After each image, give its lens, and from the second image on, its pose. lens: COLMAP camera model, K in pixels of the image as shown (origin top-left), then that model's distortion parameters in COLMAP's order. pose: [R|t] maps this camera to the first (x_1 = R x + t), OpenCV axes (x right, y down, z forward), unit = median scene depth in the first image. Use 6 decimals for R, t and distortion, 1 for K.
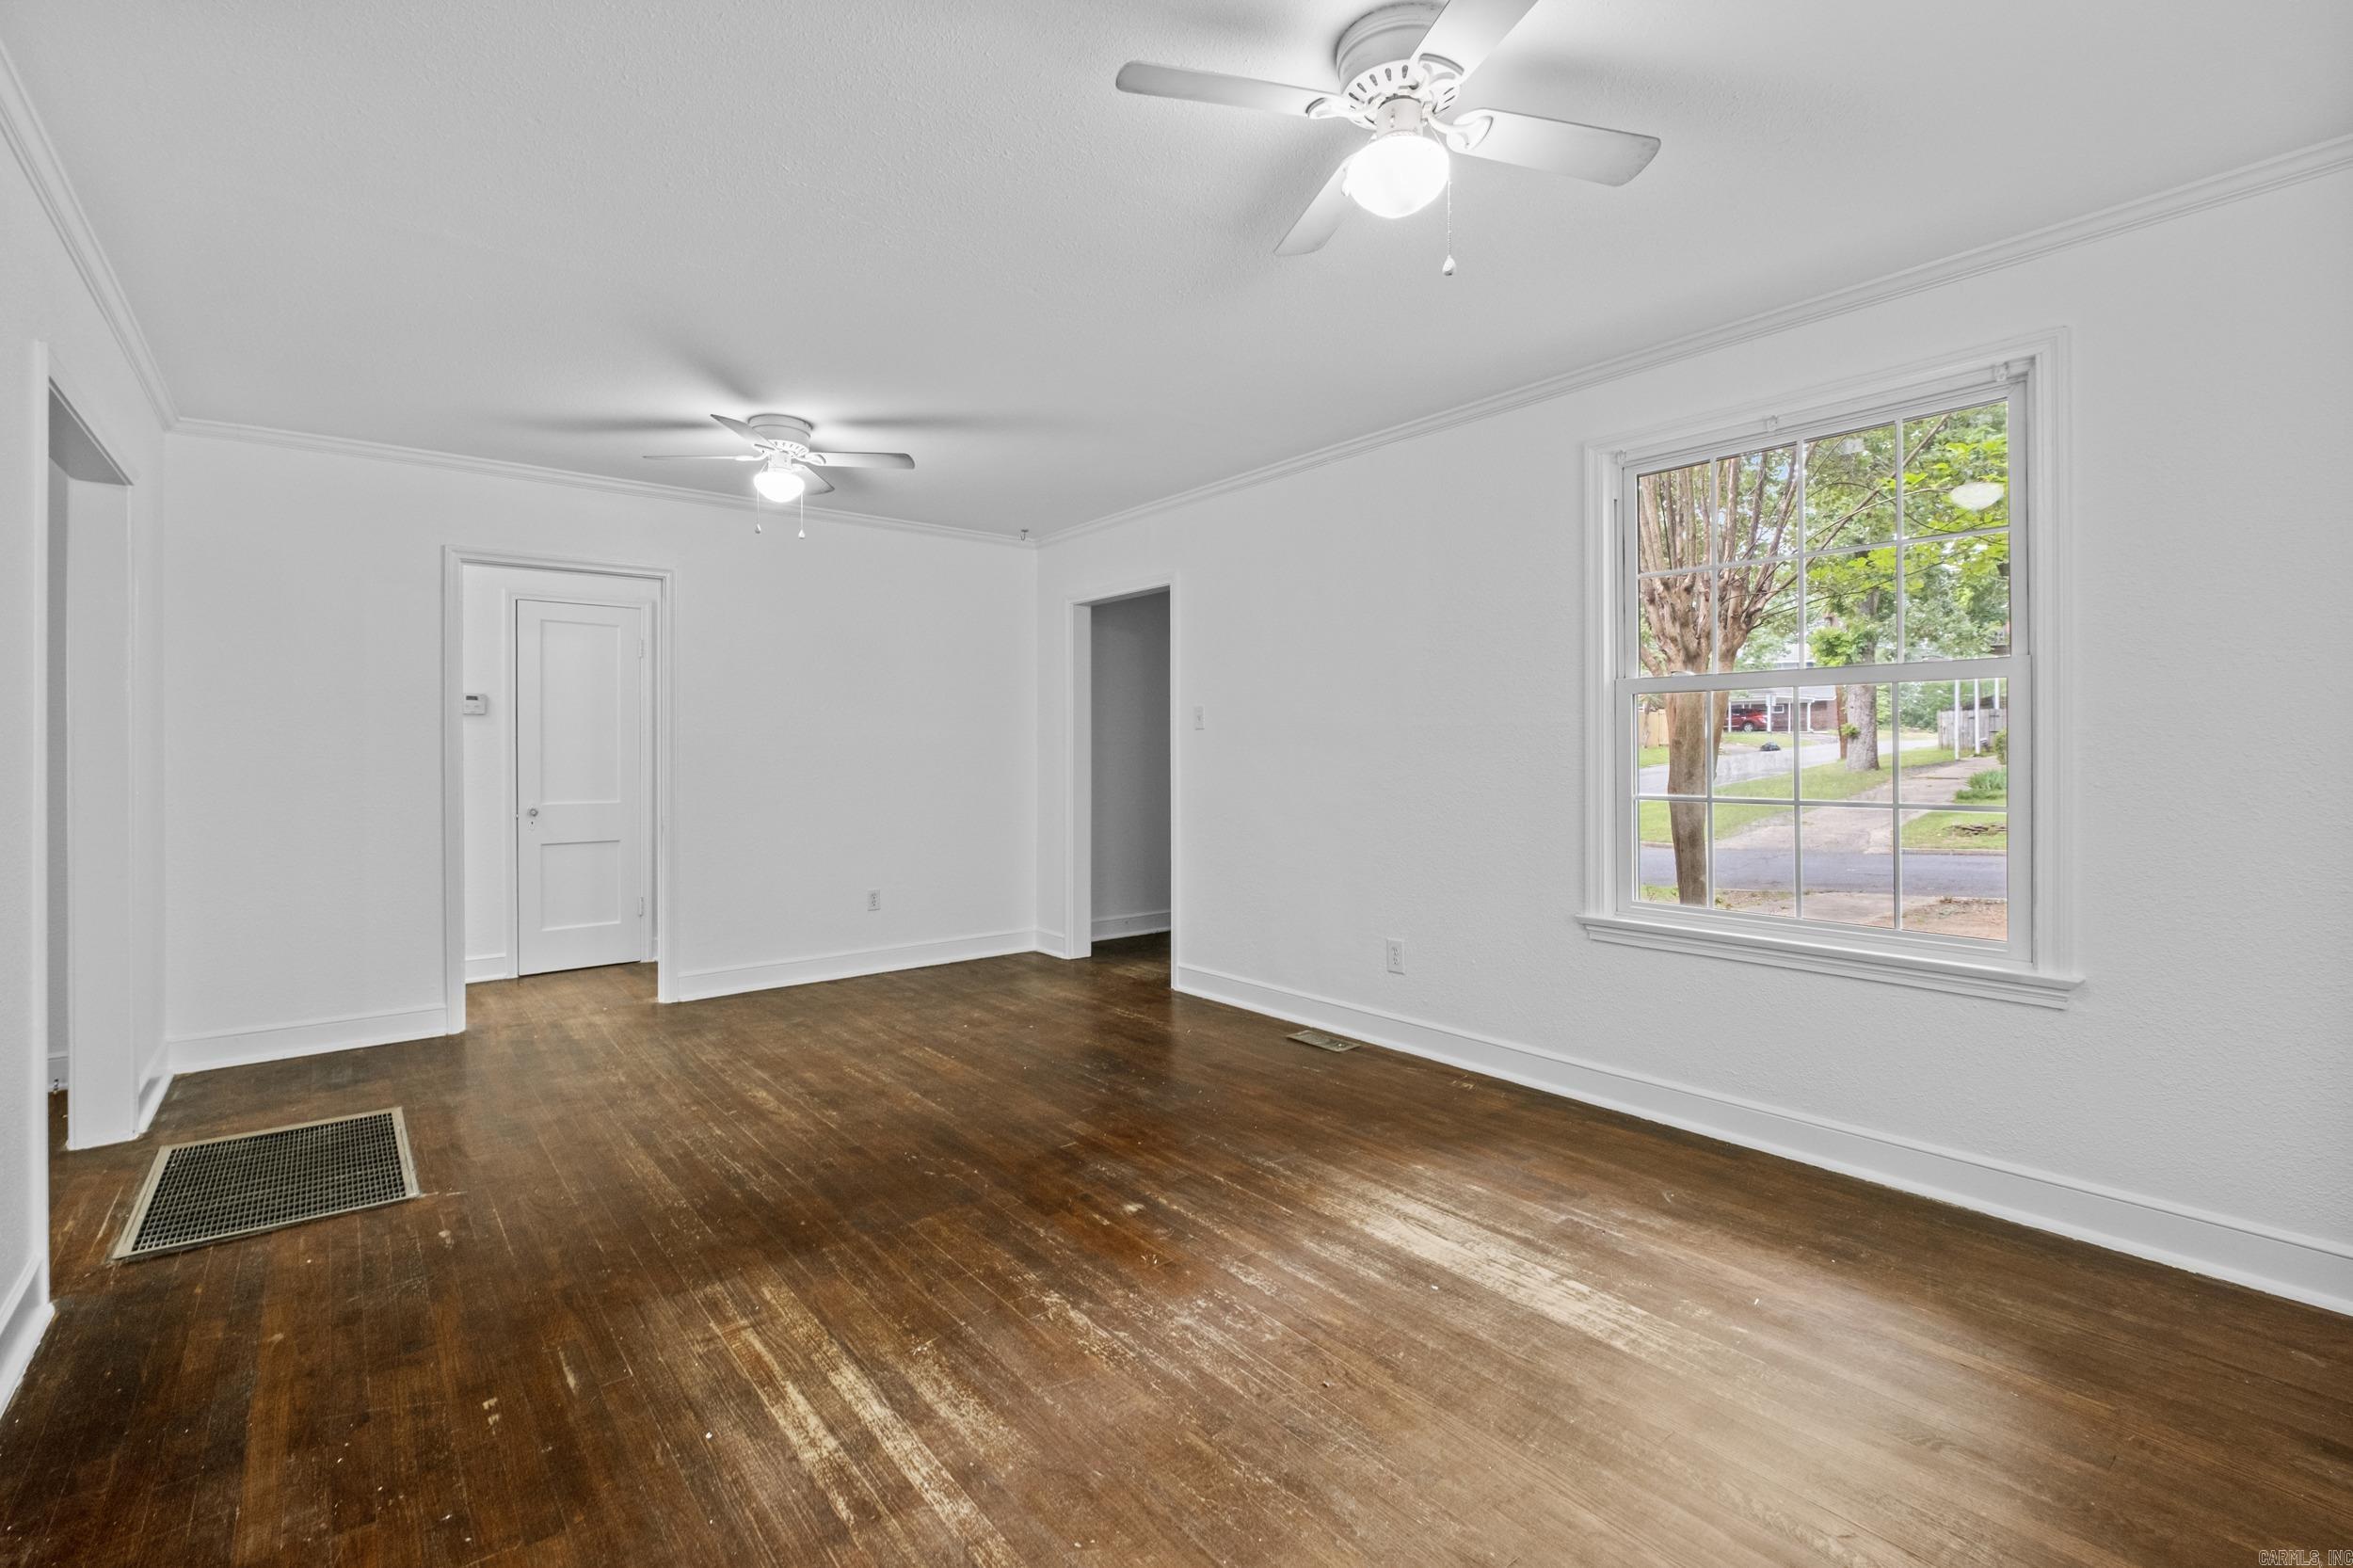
lens RADIAL K [[1027.0, 0, 1133.8], [0, 1027.0, 749.8], [0, 0, 1]] dist [-0.001786, -0.000267]
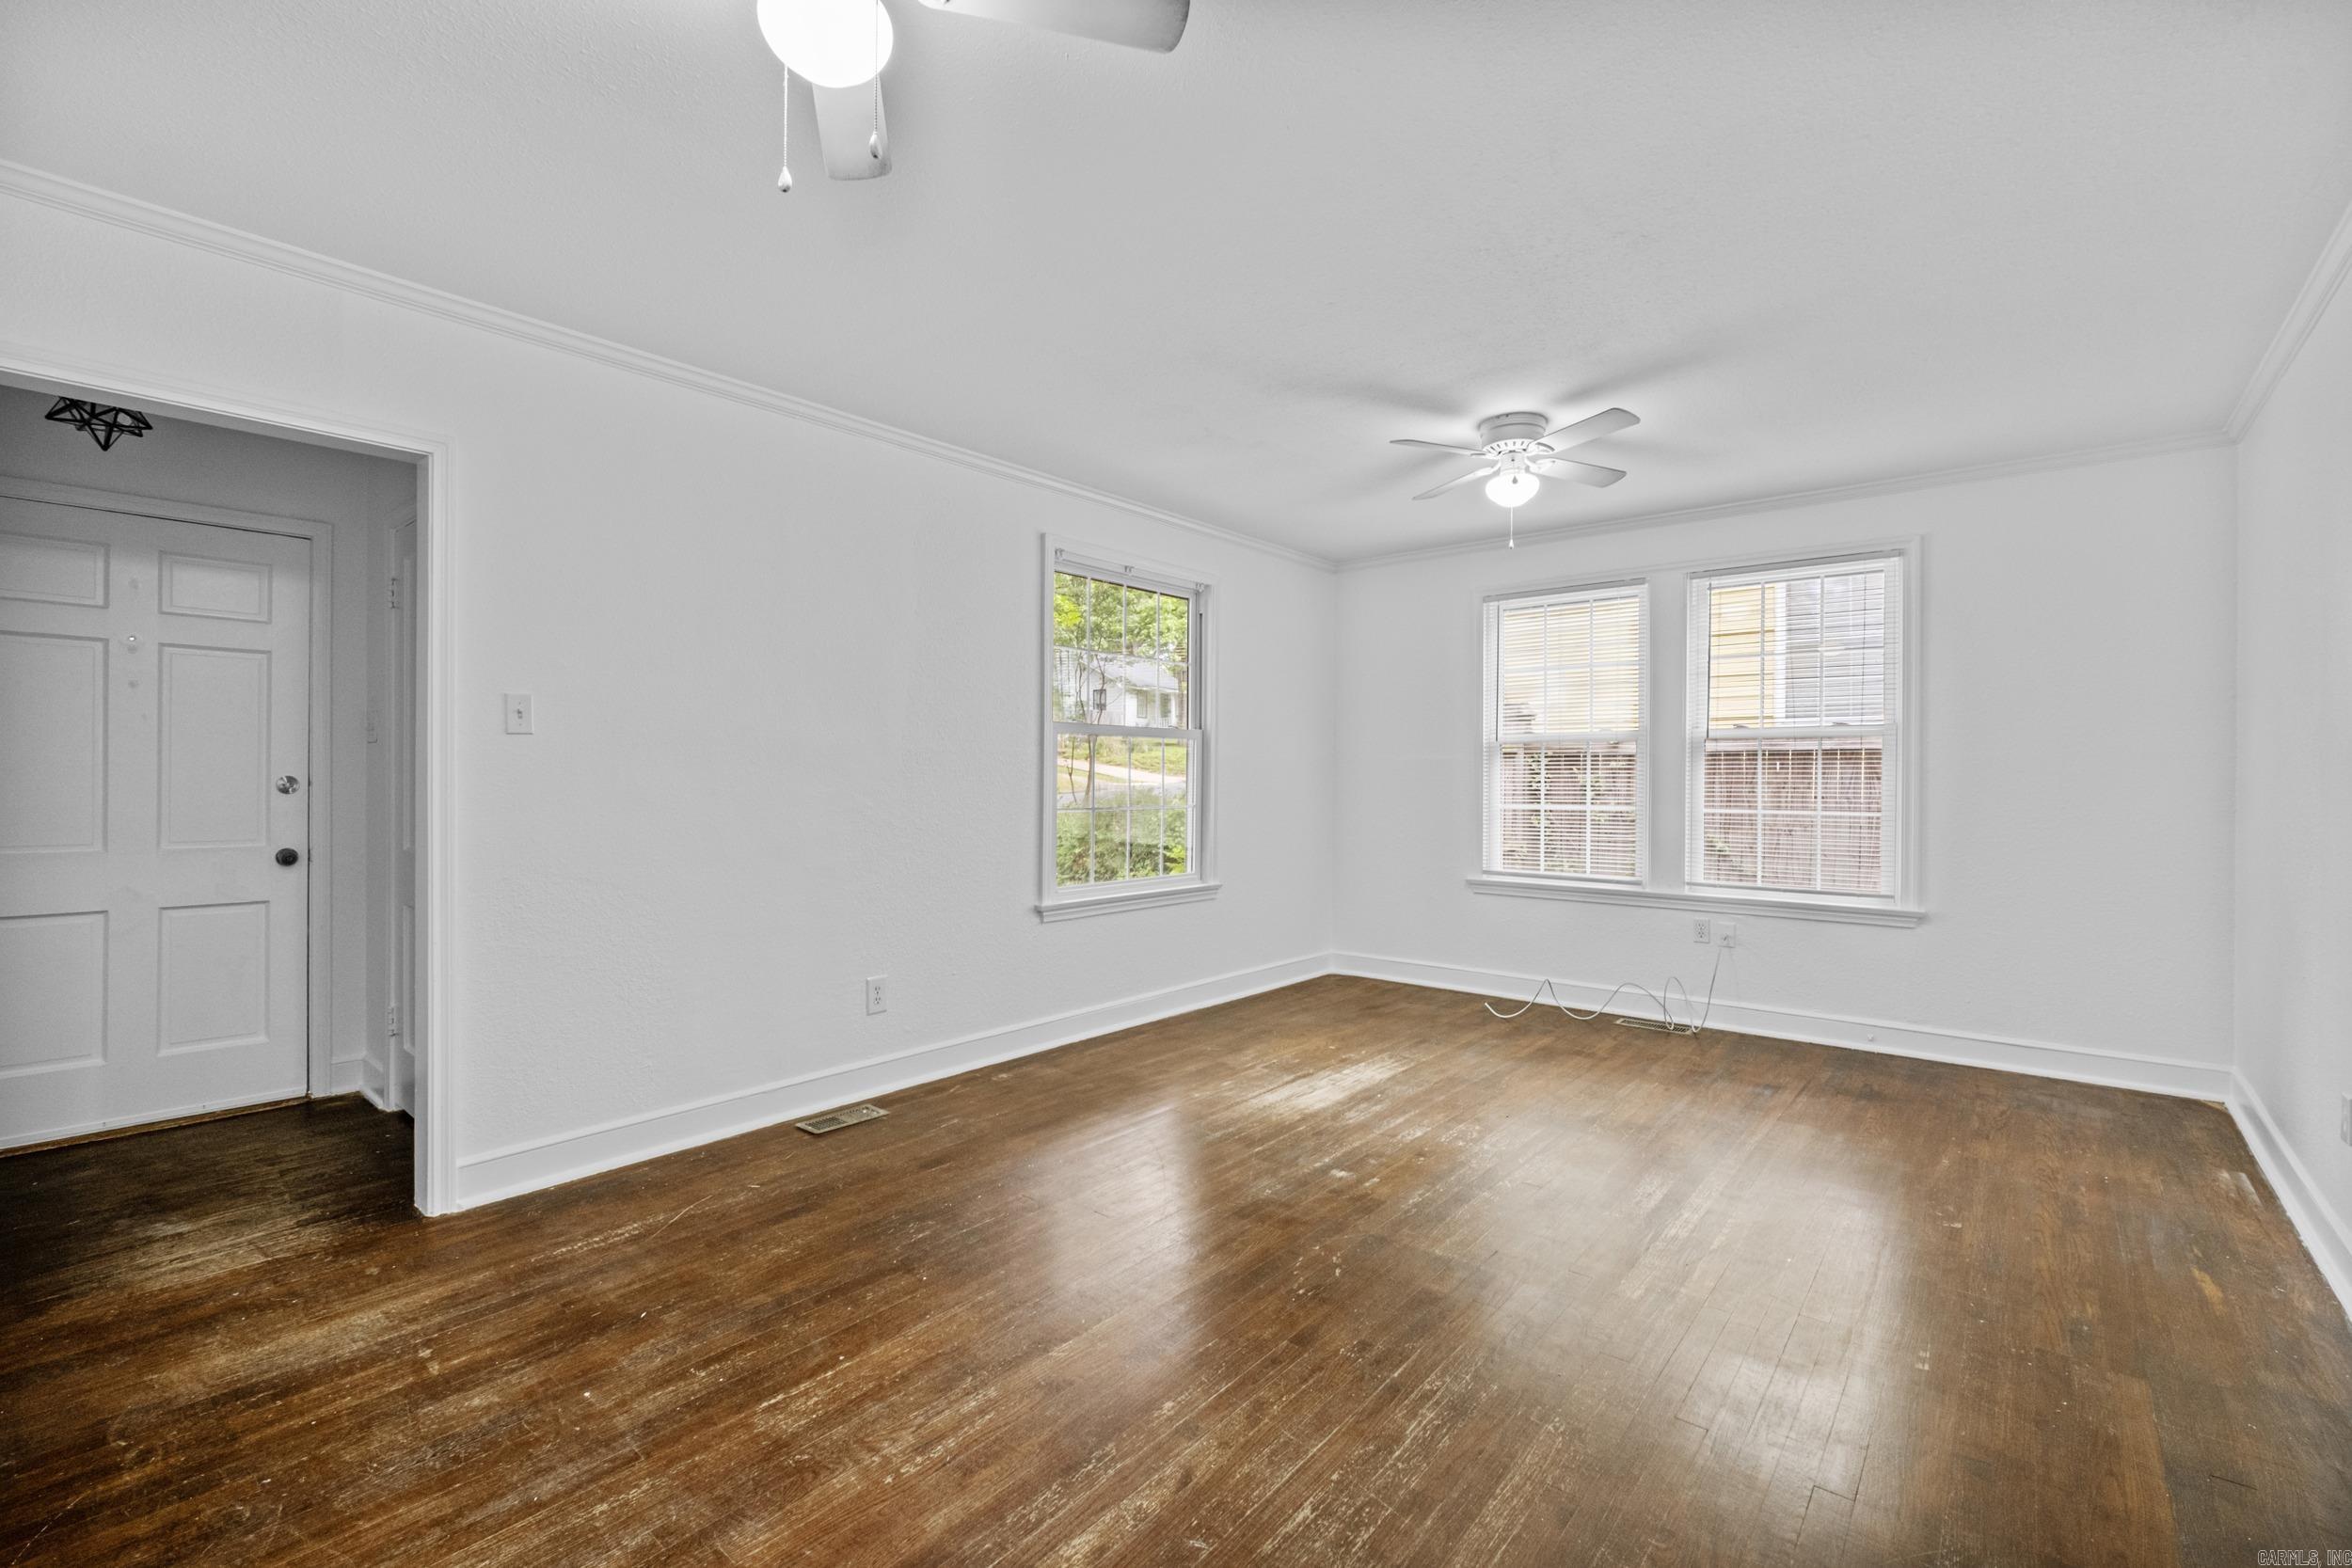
lens RADIAL K [[1026.5, 0, 1174.7], [0, 1026.5, 777.7], [0, 0, 1]] dist [-0.001786, -0.000267]
pose [[-0.208905, 0.001238, 0.977935, -1.113689], [-0.004945, 0.999985, -0.002322, 0.007649], [-0.977923, -0.005321, -0.208896, 1.461384]]
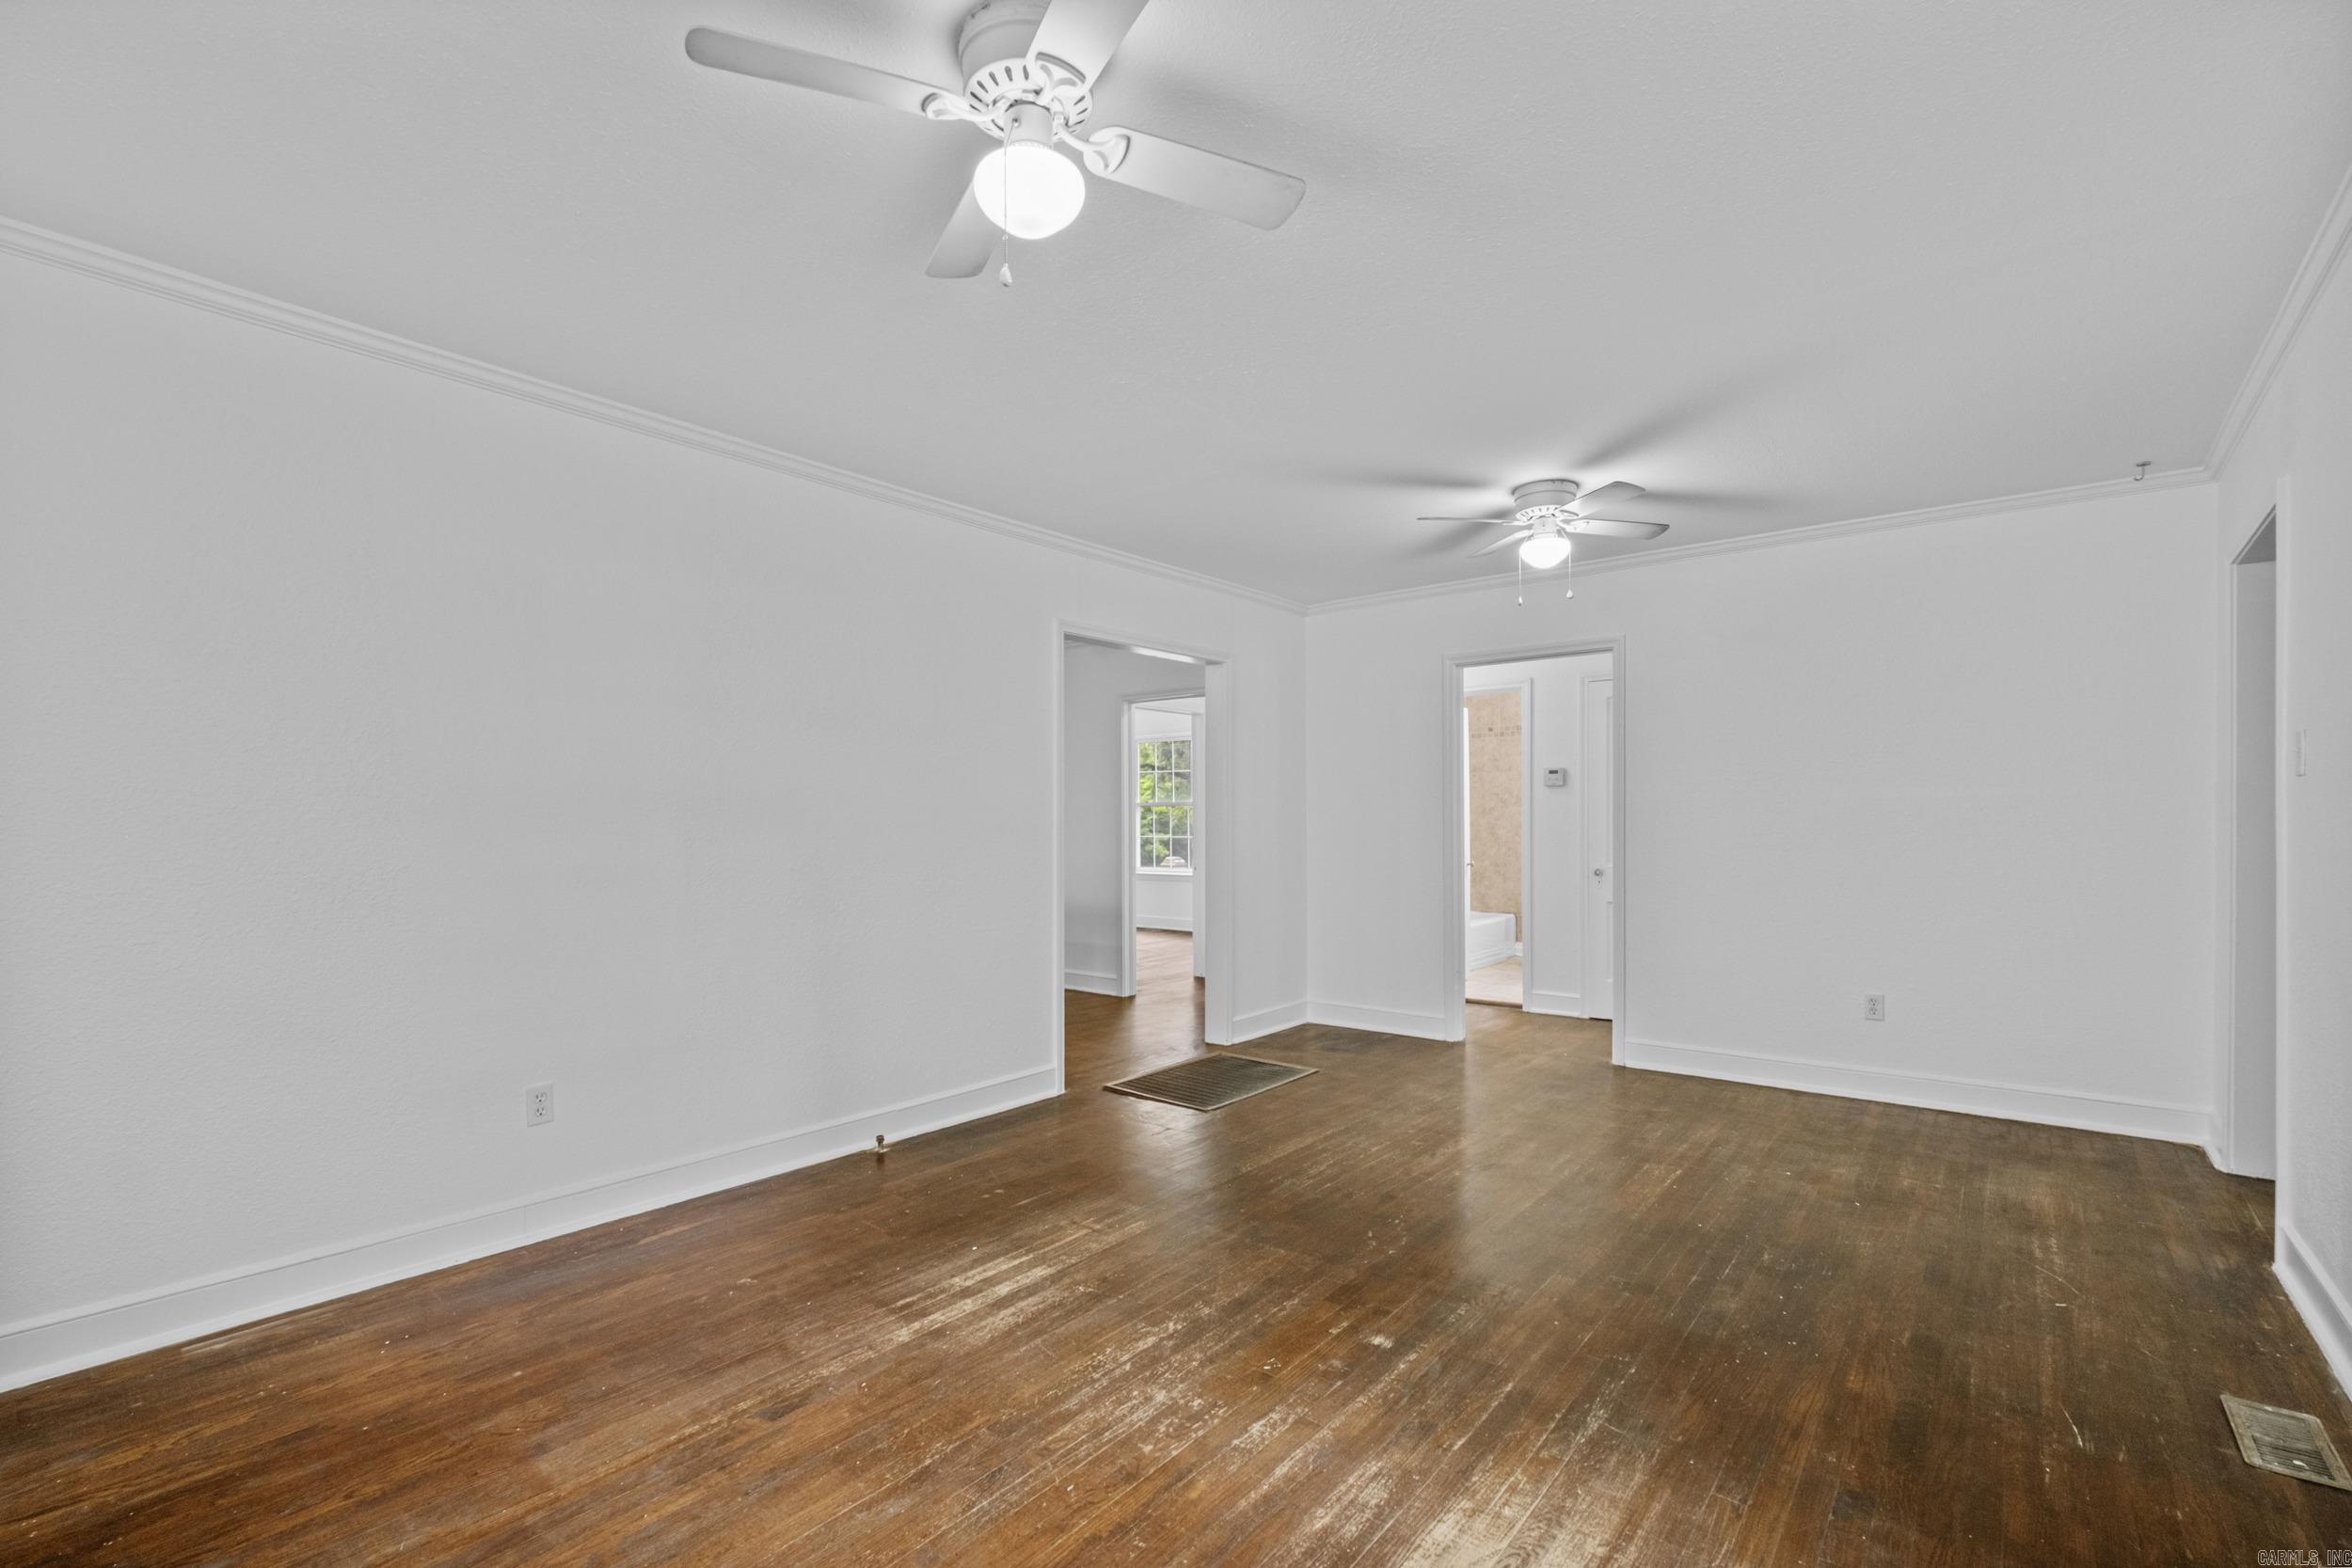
lens RADIAL K [[1026.5, 0, 1175.4], [0, 1026.5, 825.9], [0, 0, 1]] dist [-0.001786, -0.000267]
pose [[0.225099, 0.007869, -0.974304, 0.833976], [0.004518, 0.999948, 0.009120, -0.003731], [0.974325, -0.006455, 0.225052, 0.651836]]
